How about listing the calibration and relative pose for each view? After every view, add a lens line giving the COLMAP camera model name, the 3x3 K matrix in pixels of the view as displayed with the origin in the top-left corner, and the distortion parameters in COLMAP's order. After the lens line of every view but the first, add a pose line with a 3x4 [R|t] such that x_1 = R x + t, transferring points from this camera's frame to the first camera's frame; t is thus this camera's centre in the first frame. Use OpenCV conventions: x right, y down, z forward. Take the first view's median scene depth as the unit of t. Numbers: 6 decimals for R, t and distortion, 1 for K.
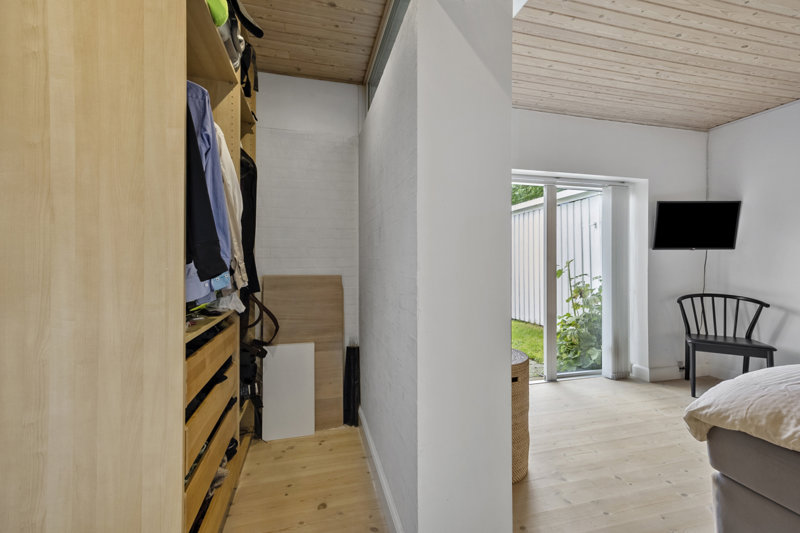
lens RADIAL K [[339.6, 0, 394.8], [0, 339.6, 263.5], [0, 0, 1]] dist [0.000310, 0.005481]
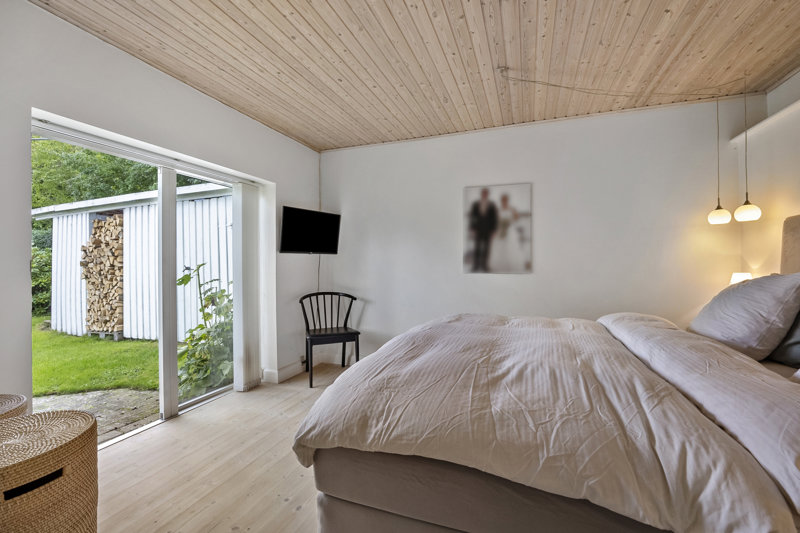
lens RADIAL K [[339.6, 0, 399.0], [0, 339.6, 264.3], [0, 0, 1]] dist [0.000310, 0.005481]
pose [[0.574391, -0.002750, 0.818576, 0.138677], [0.007914, 0.999966, -0.002194, -0.001609], [-0.818543, 0.007738, 0.574394, 0.131990]]
